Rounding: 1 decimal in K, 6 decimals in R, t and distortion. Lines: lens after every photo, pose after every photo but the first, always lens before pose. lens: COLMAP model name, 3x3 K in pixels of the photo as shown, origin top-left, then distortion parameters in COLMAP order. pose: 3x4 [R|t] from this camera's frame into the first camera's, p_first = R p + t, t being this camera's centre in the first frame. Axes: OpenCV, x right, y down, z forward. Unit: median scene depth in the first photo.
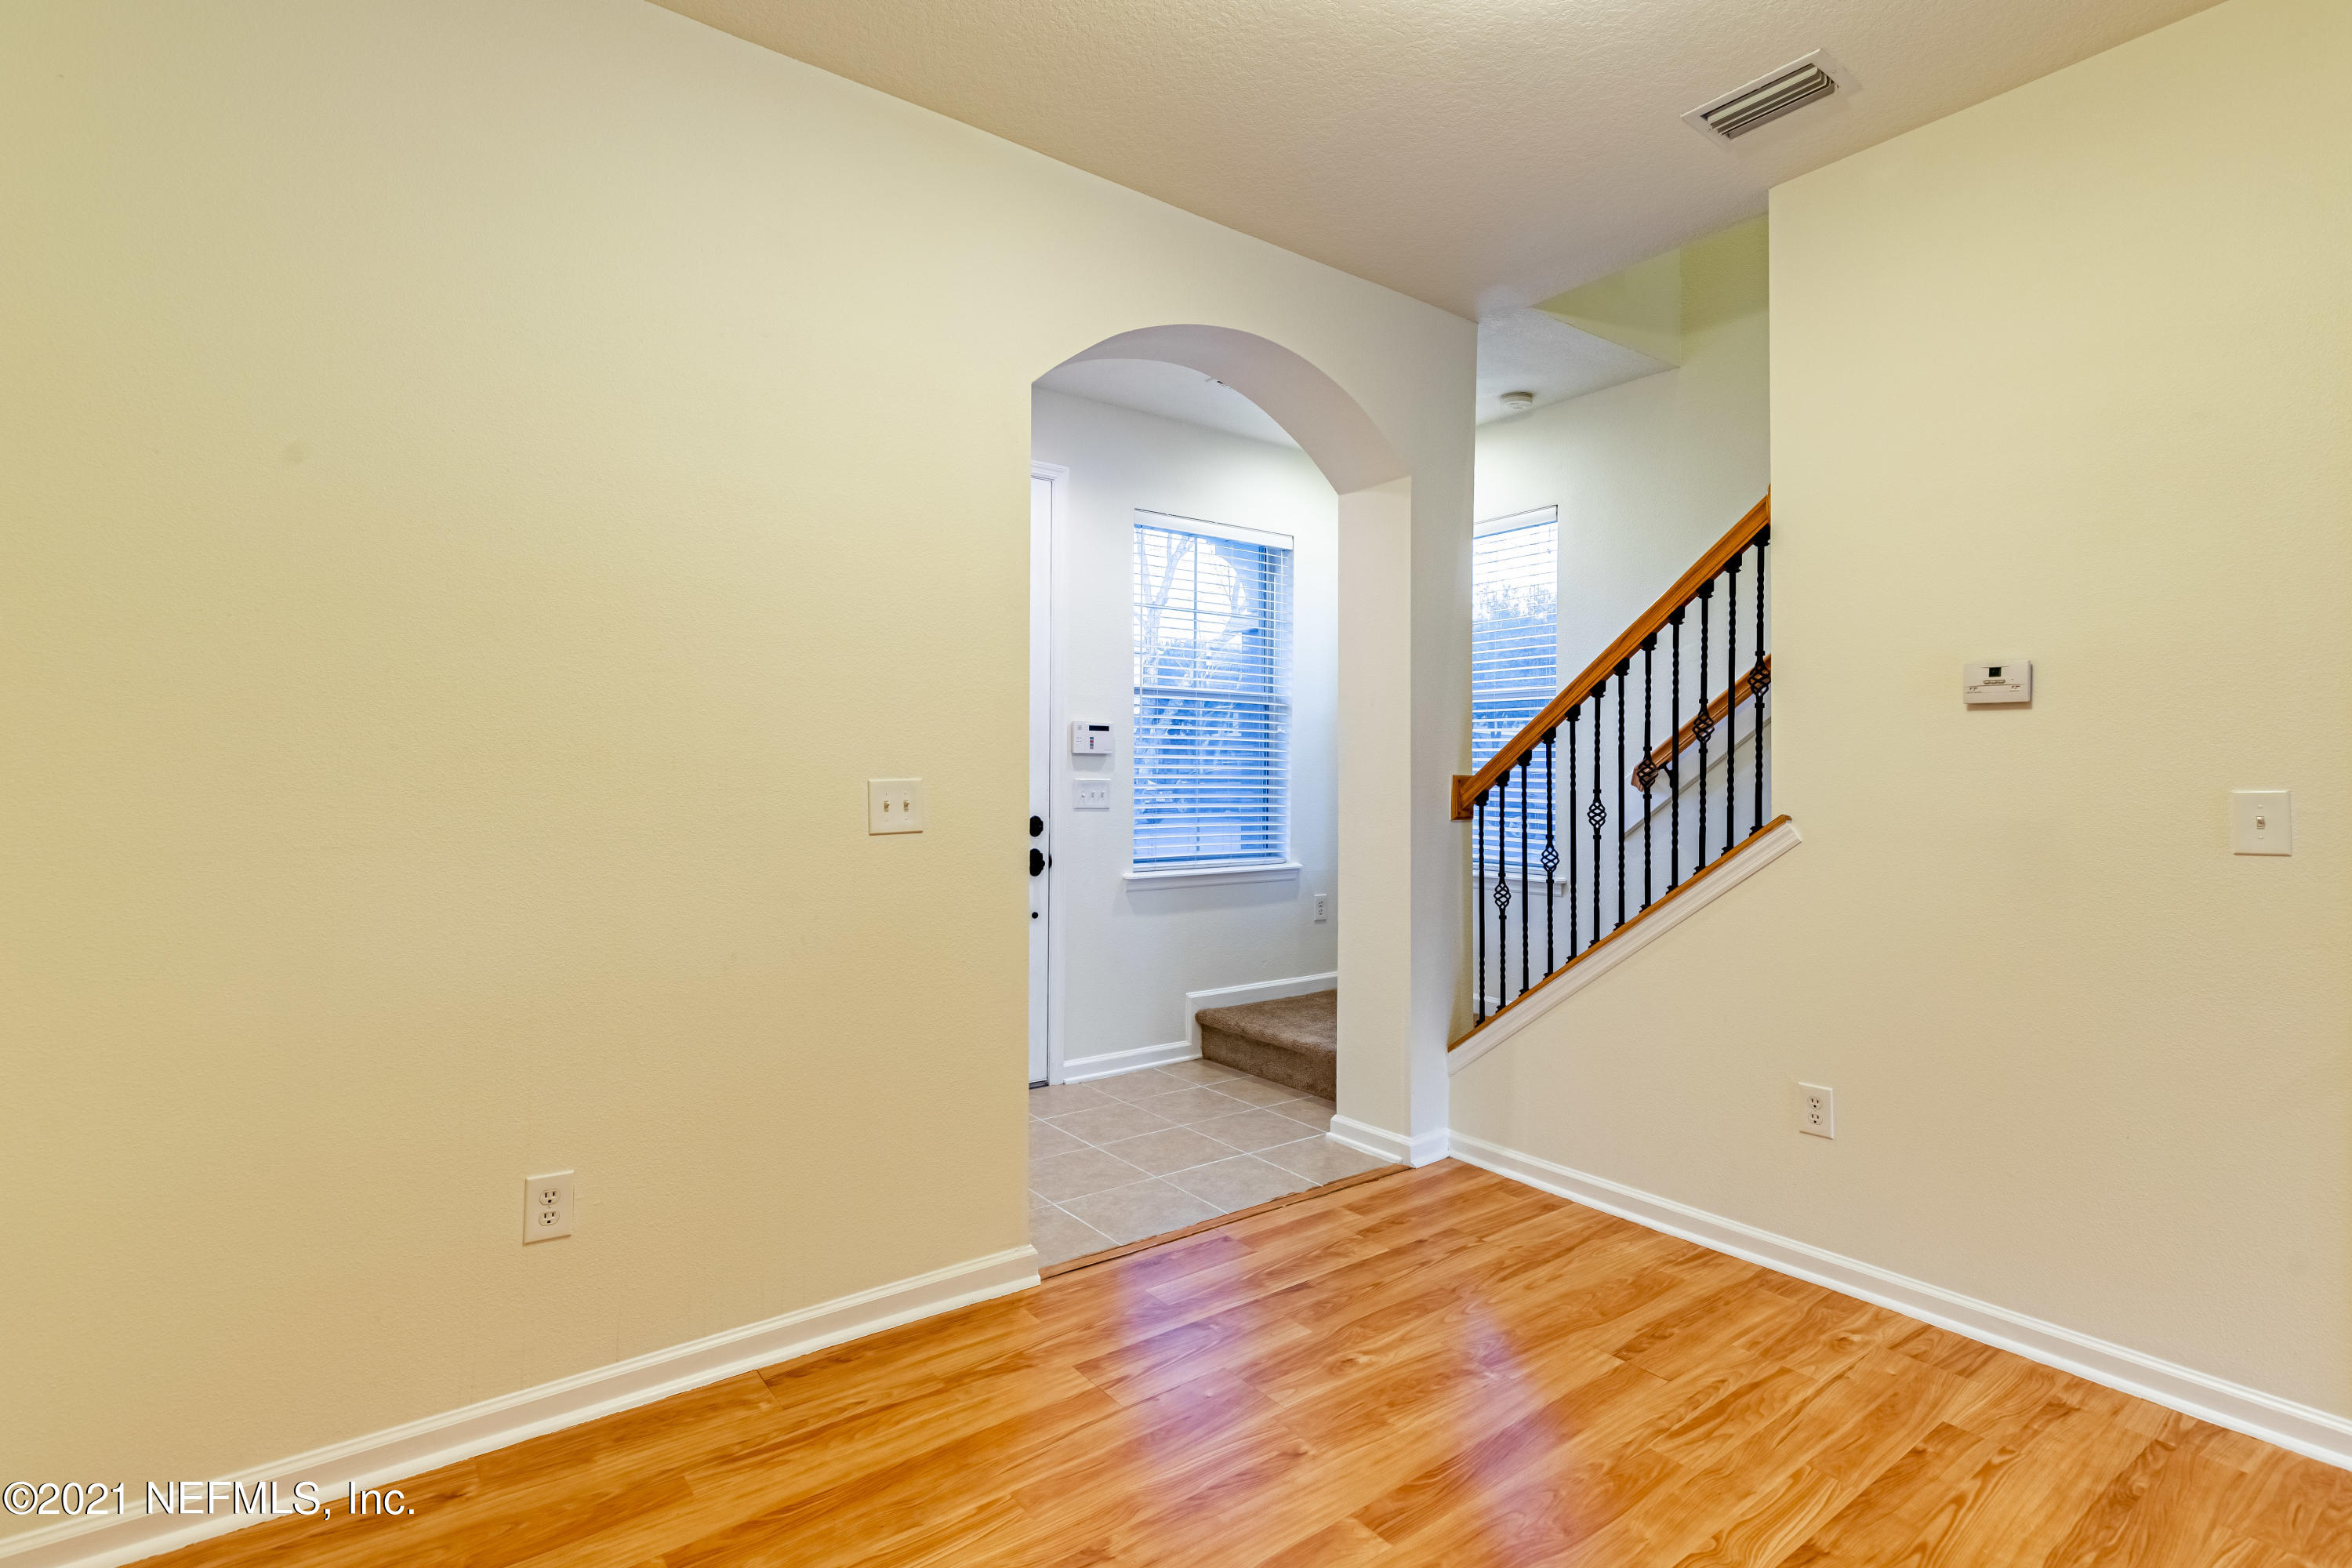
lens RADIAL K [[1080.9, 0, 1185.0], [0, 1080.9, 776.0], [0, 0, 1]] dist [0.008340, -0.001042]
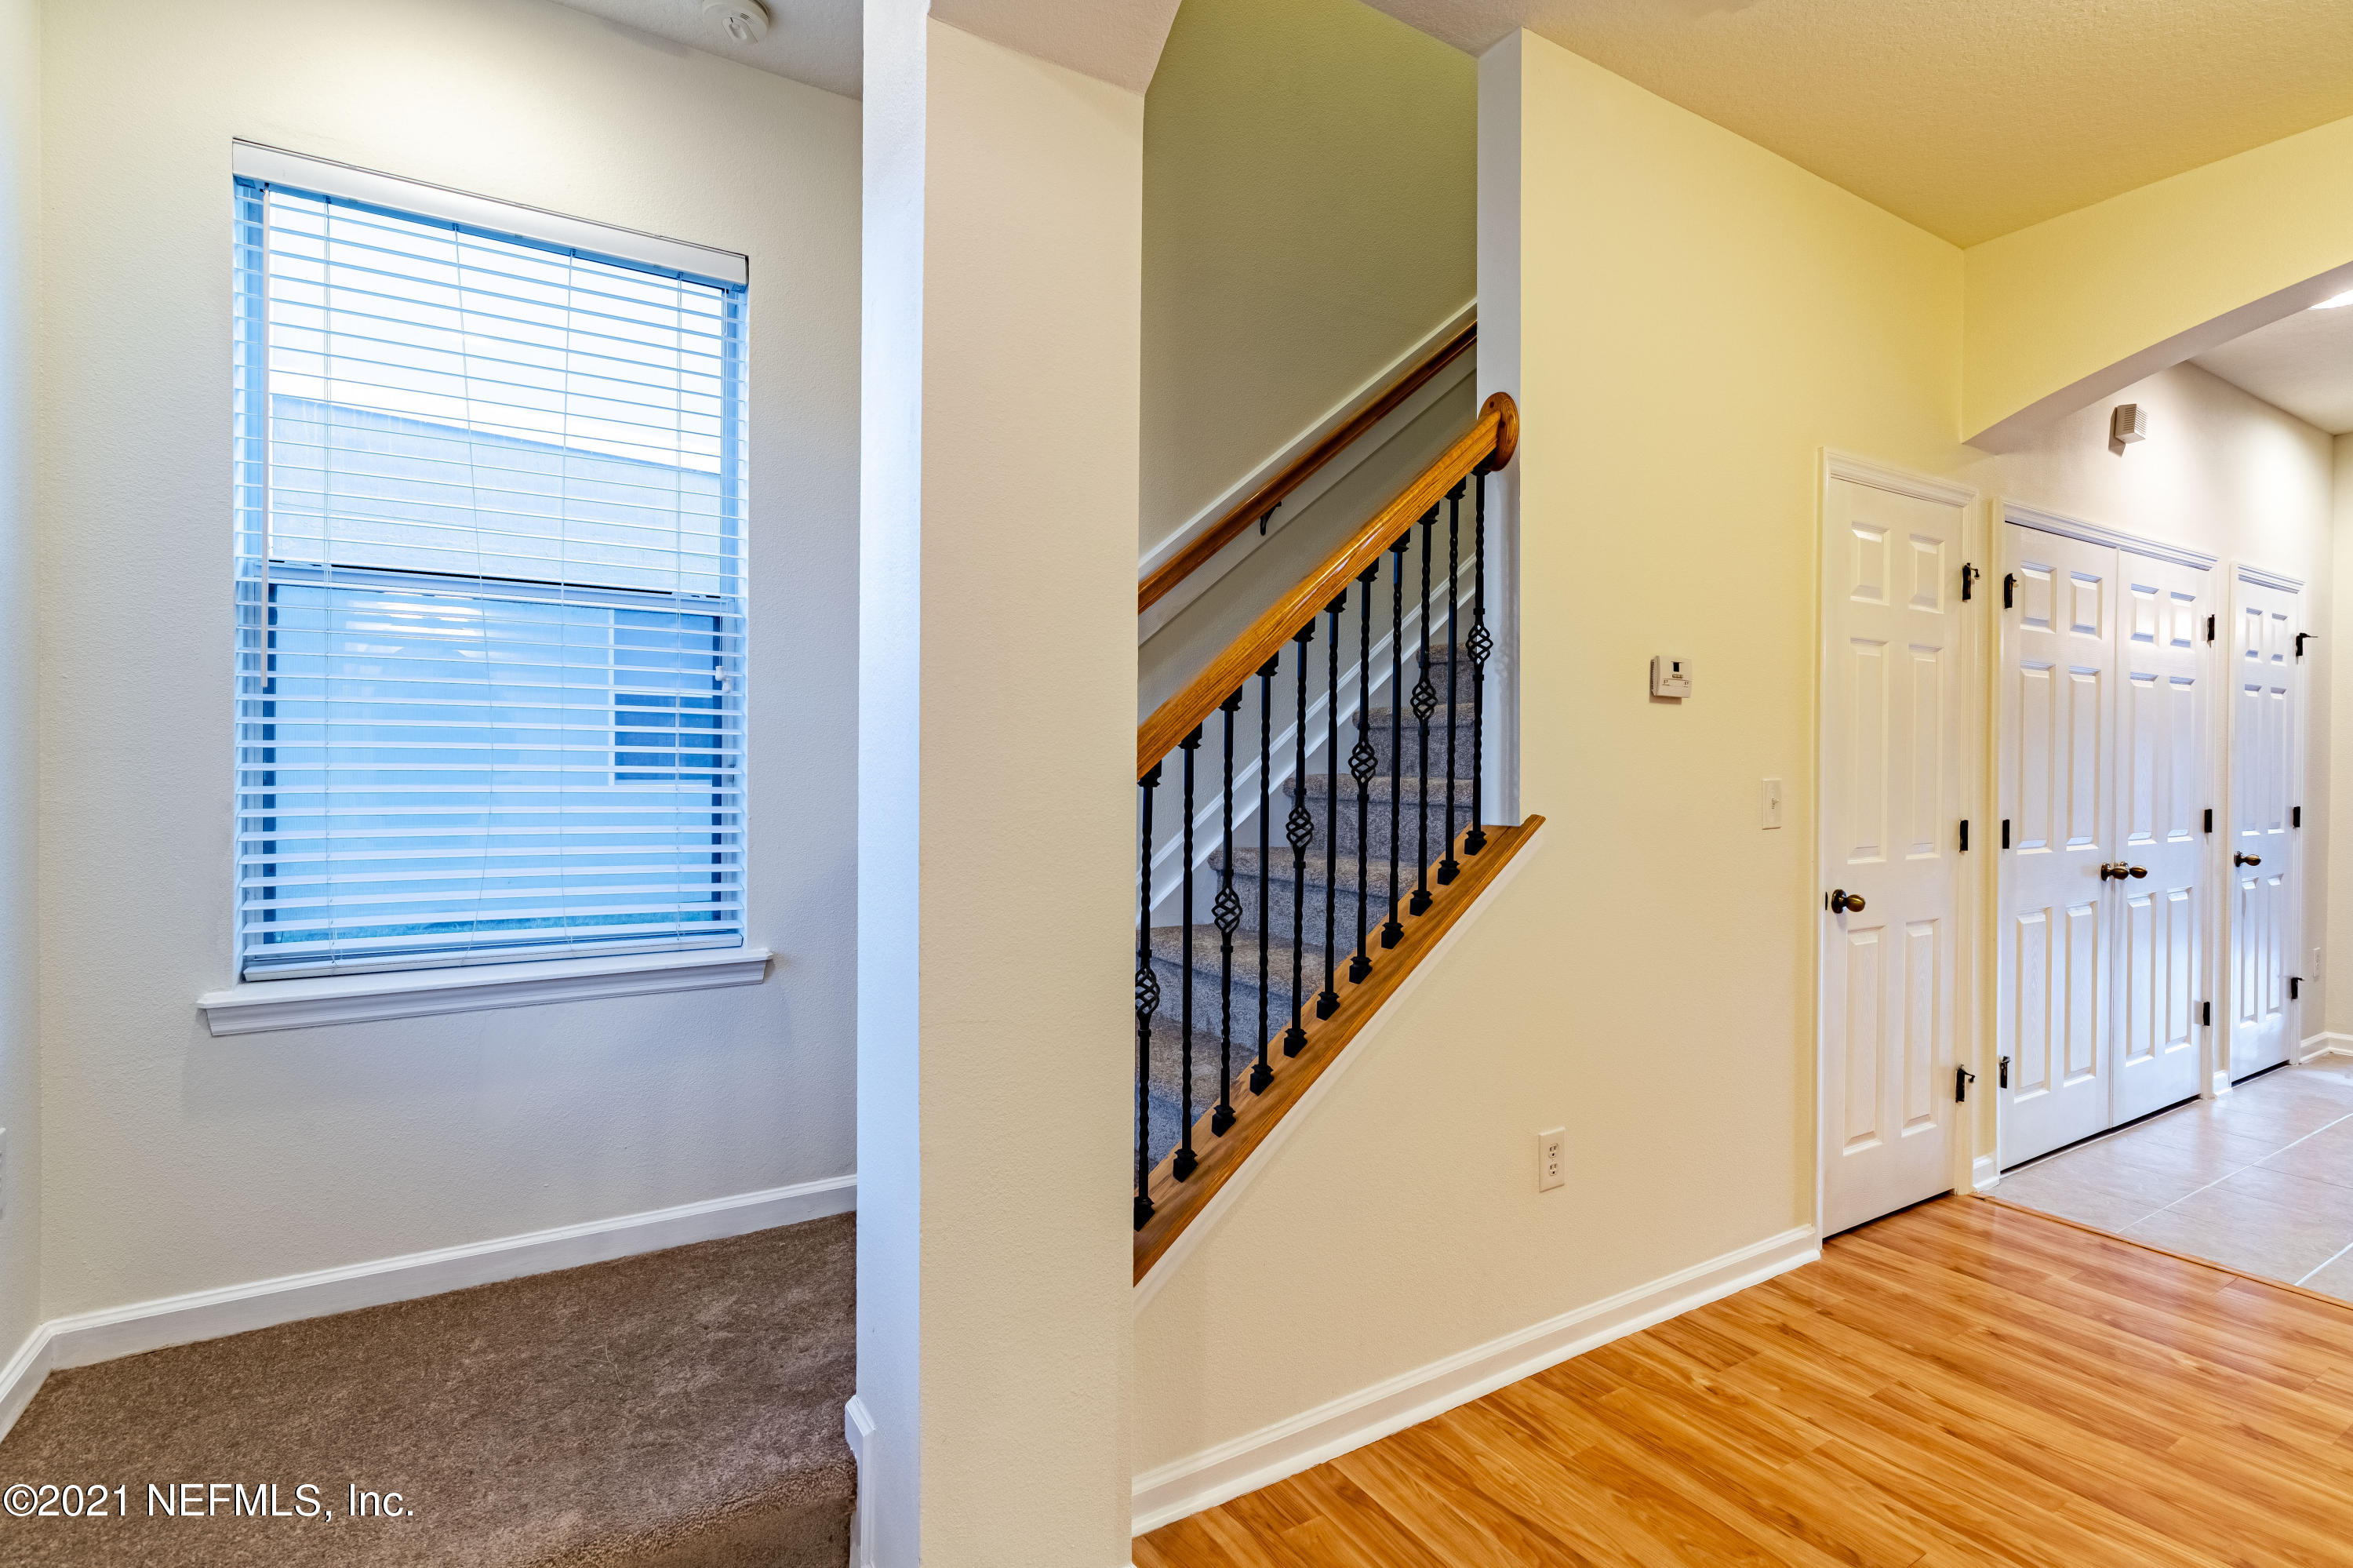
lens RADIAL K [[1123.3, 0, 1194.1], [0, 1123.3, 775.1], [0, 0, 1]] dist [-0.000761, -0.000295]
pose [[0.080358, -0.004205, 0.996757, -0.379533], [-0.018747, 0.999808, 0.005729, 0.002087], [-0.996590, -0.019146, 0.080264, 1.395111]]
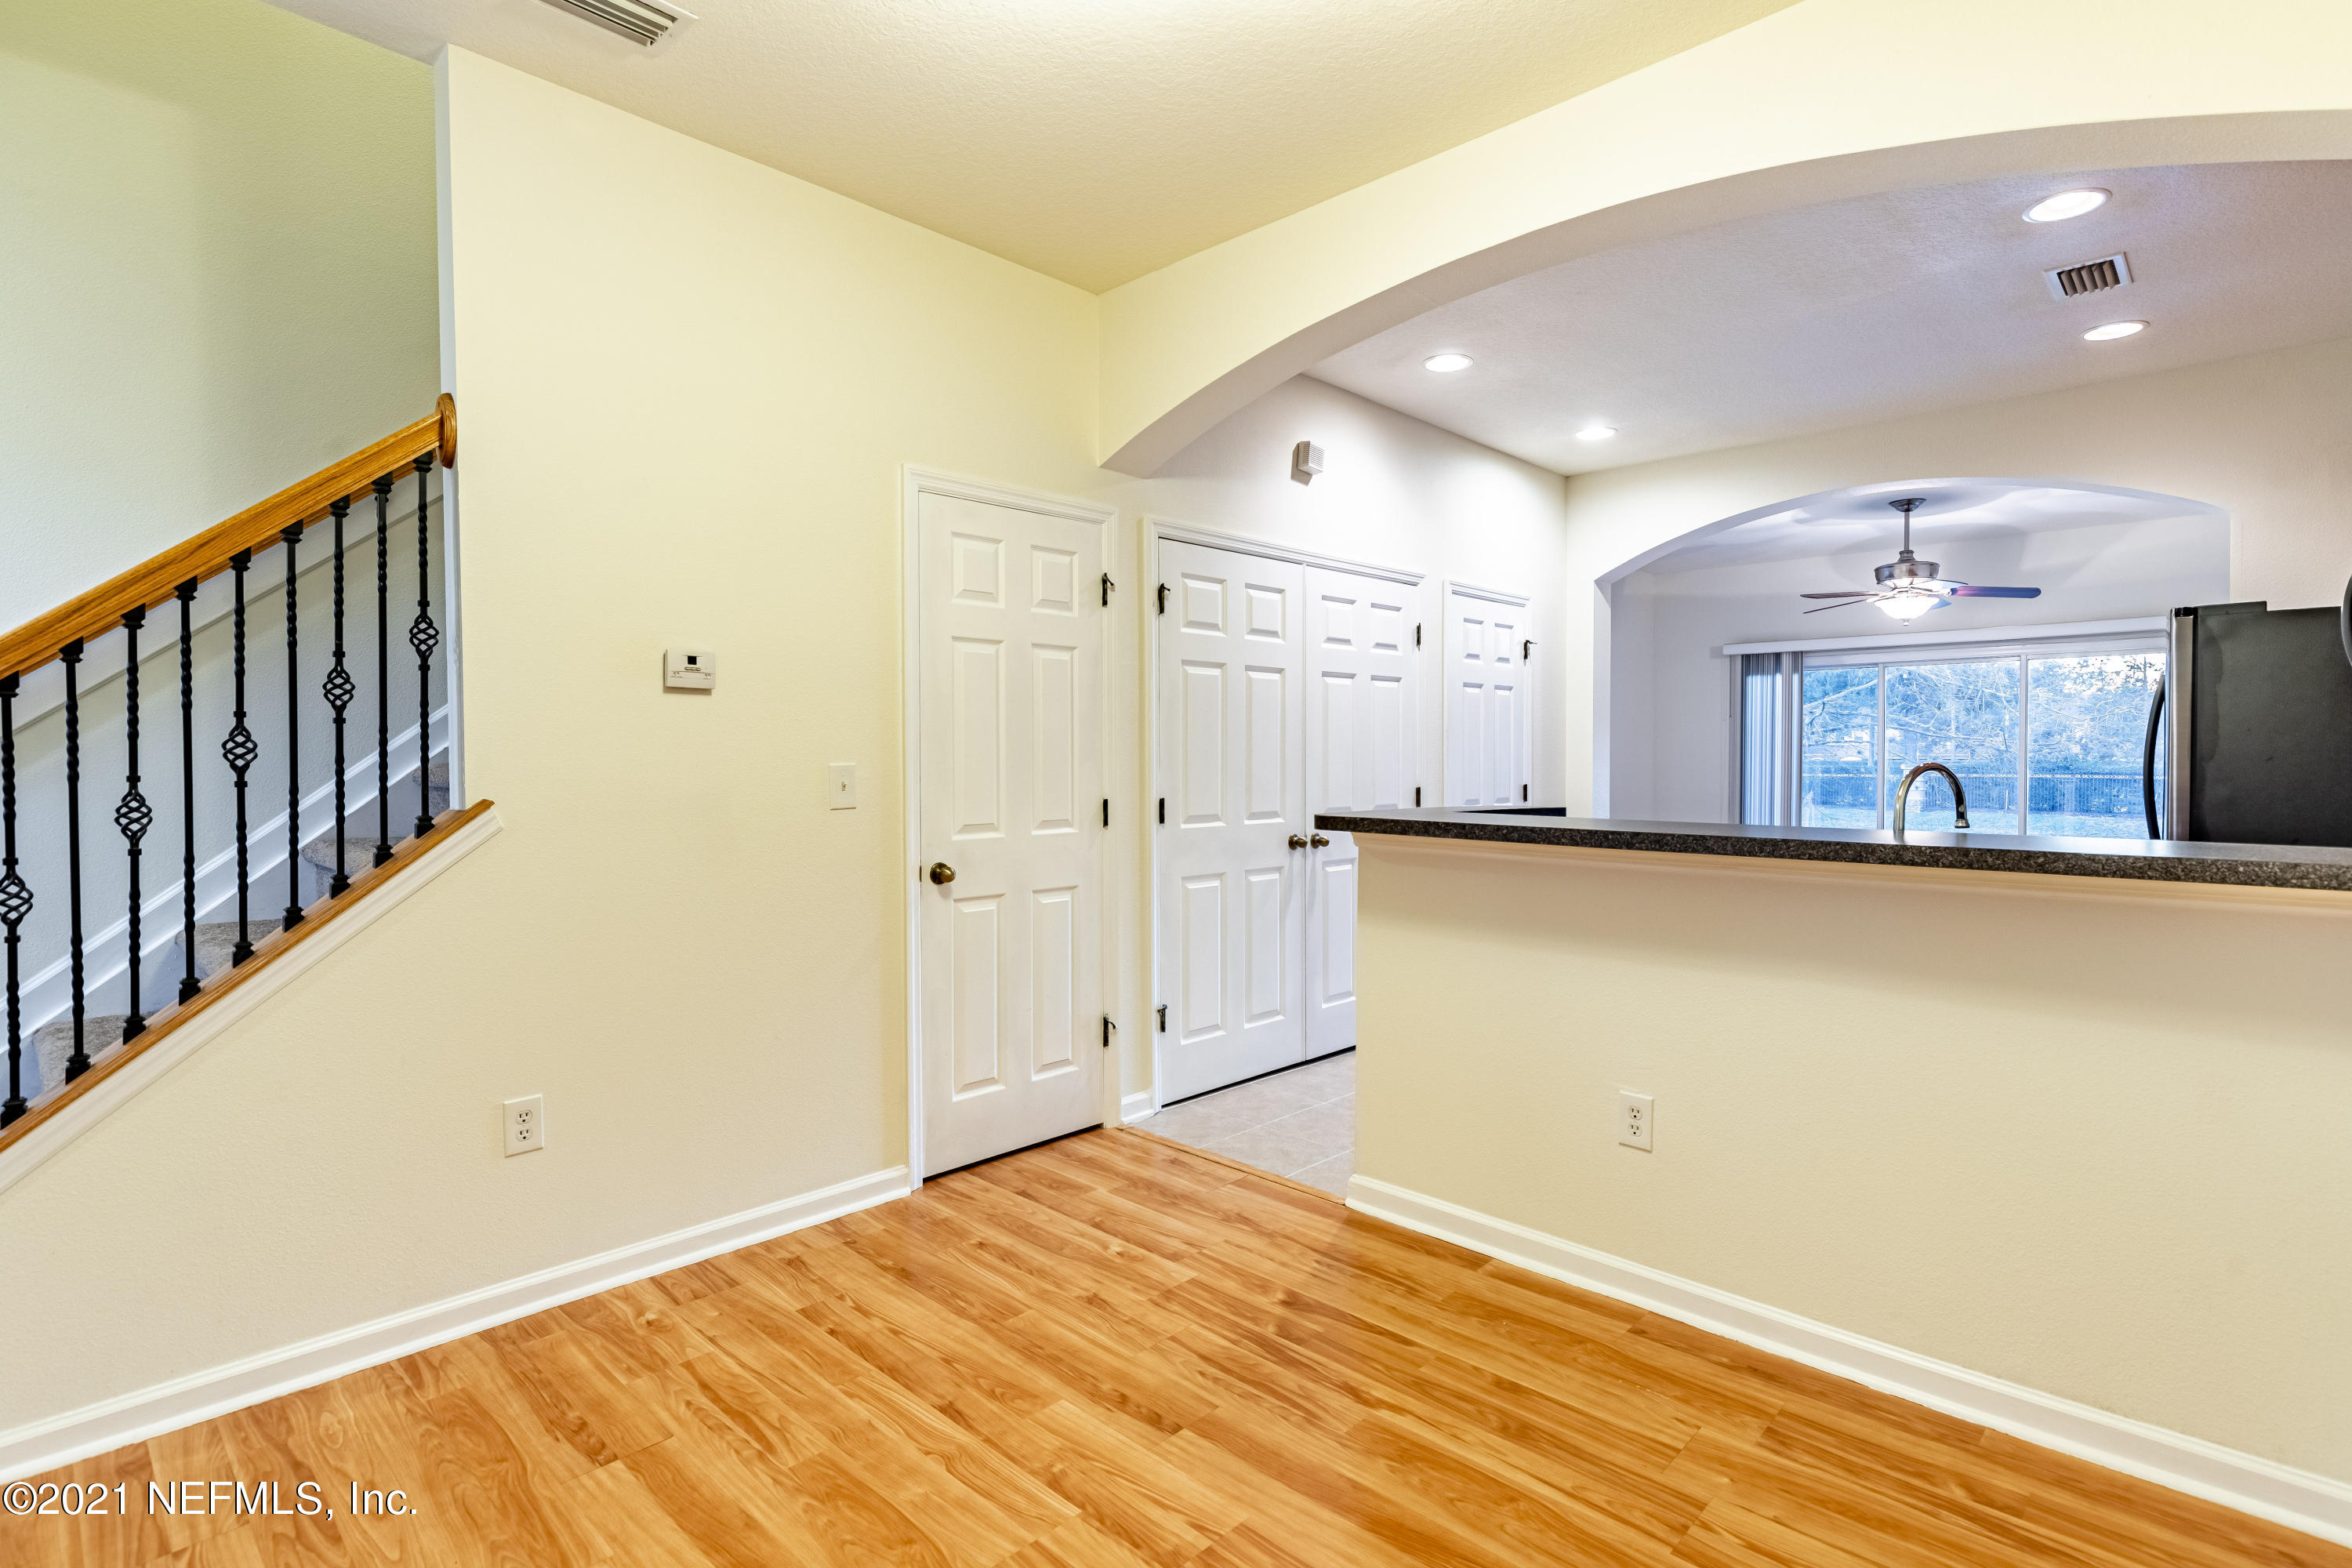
lens RADIAL K [[1142.9, 0, 1192.2], [0, 1142.9, 770.9], [0, 0, 1]] dist [0.000757, -0.000049]
pose [[-0.171302, -0.008005, 0.985186, -0.525517], [-0.011093, 0.999919, 0.006196, -0.003058], [-0.985156, -0.009868, -0.171377, 0.705723]]
